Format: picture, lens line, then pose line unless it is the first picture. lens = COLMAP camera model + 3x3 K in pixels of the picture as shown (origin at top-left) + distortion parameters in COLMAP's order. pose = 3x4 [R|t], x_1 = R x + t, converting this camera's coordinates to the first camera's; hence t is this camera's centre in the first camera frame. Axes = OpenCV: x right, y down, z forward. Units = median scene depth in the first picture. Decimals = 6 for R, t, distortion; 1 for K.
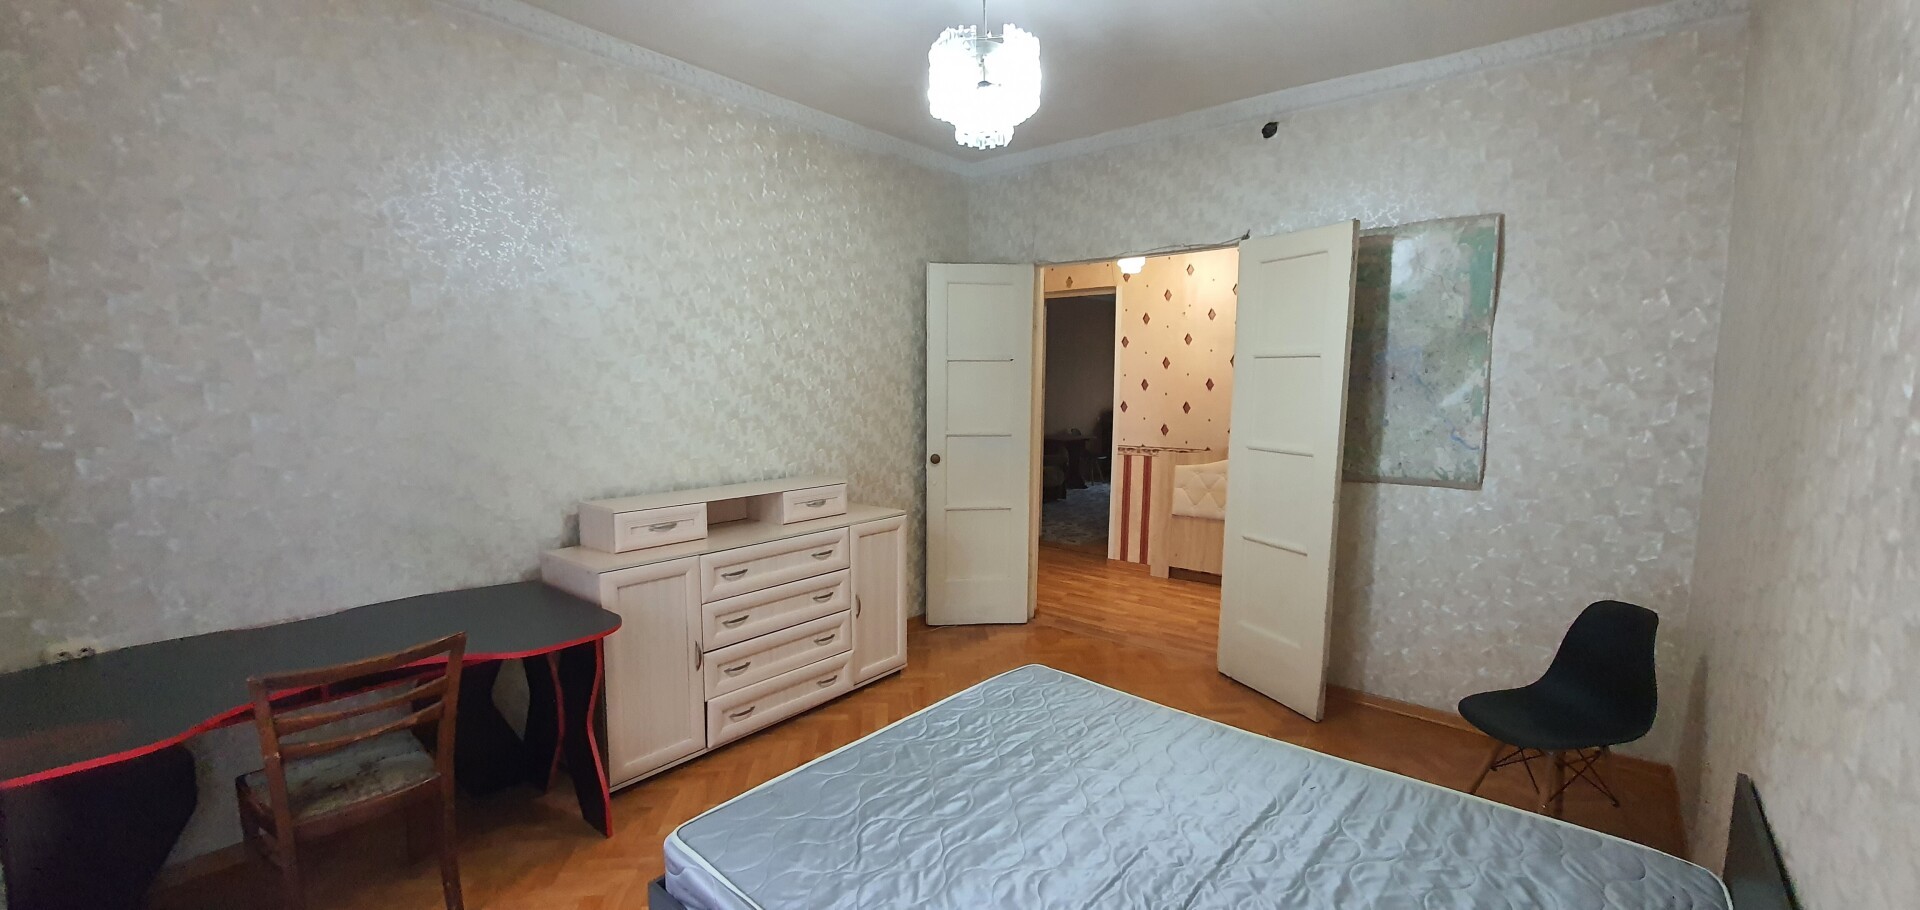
lens RADIAL K [[759.4, 0, 966.4], [0, 759.4, 463.5], [0, 0, 1]] dist [-0.001856, -0.000087]
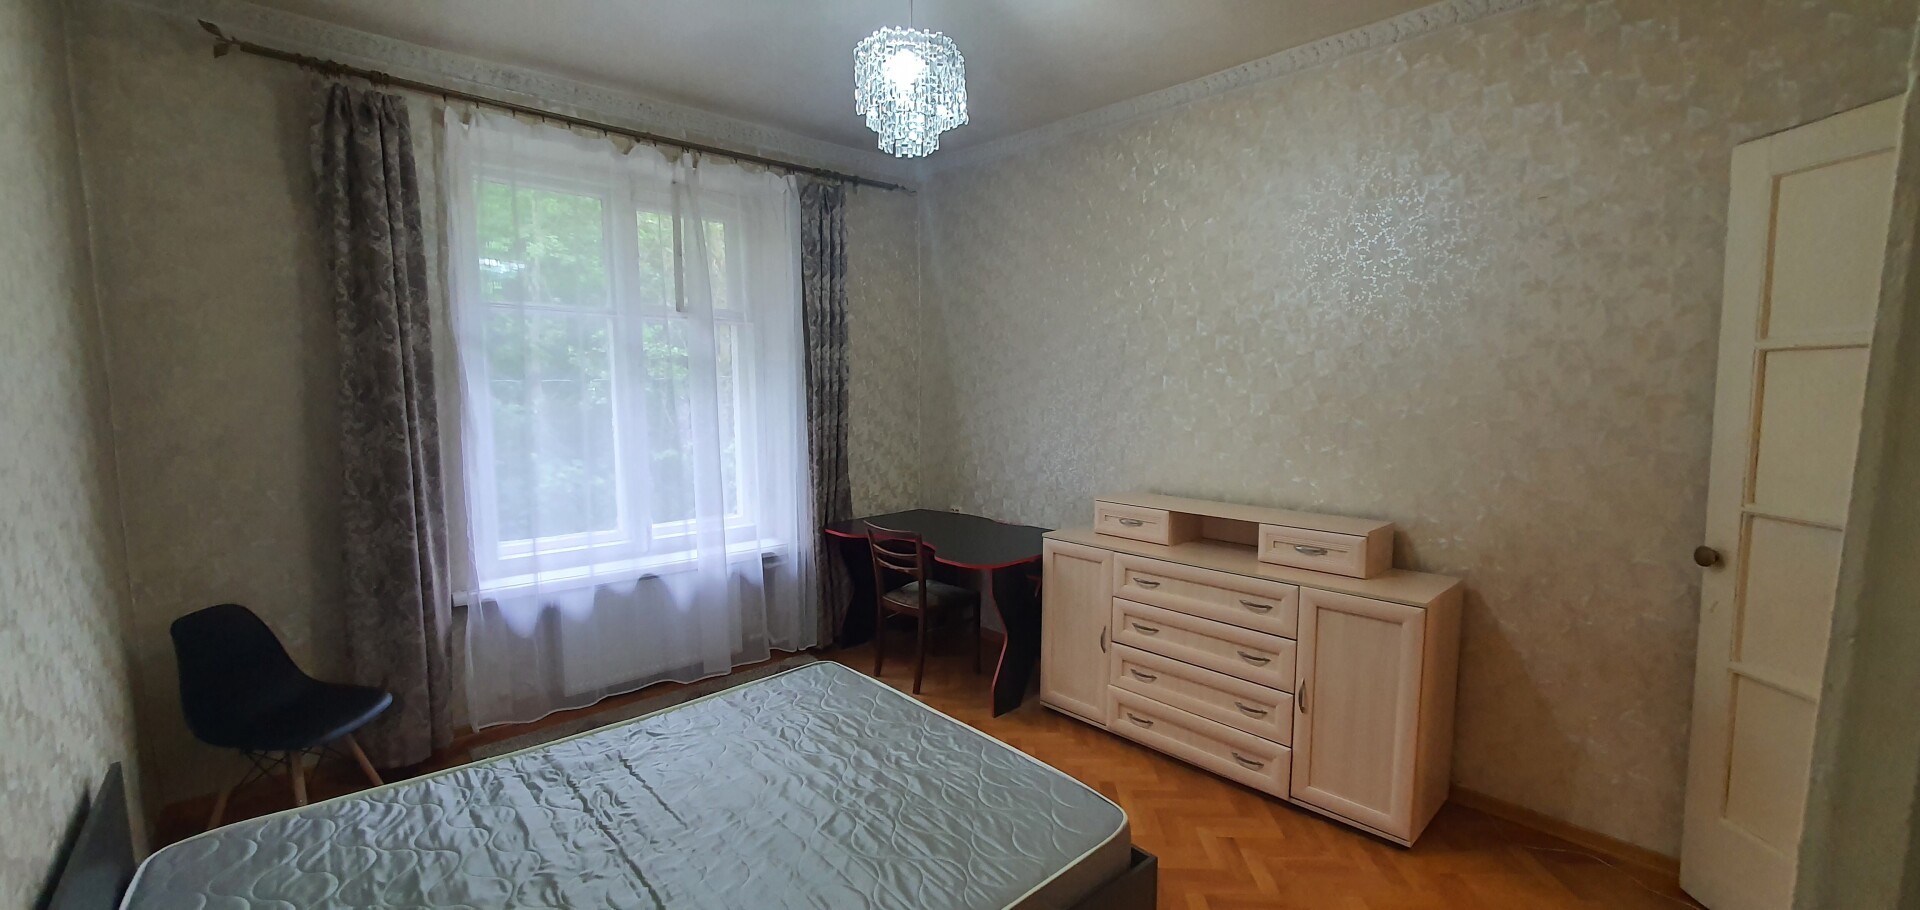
lens RADIAL K [[759.4, 0, 969.7], [0, 759.4, 456.9], [0, 0, 1]] dist [-0.001856, -0.000087]
pose [[-0.120077, 0.086987, -0.988946, 0.657649], [-0.110298, 0.988818, 0.100368, -0.089185], [0.986618, 0.121131, -0.109139, 0.790359]]
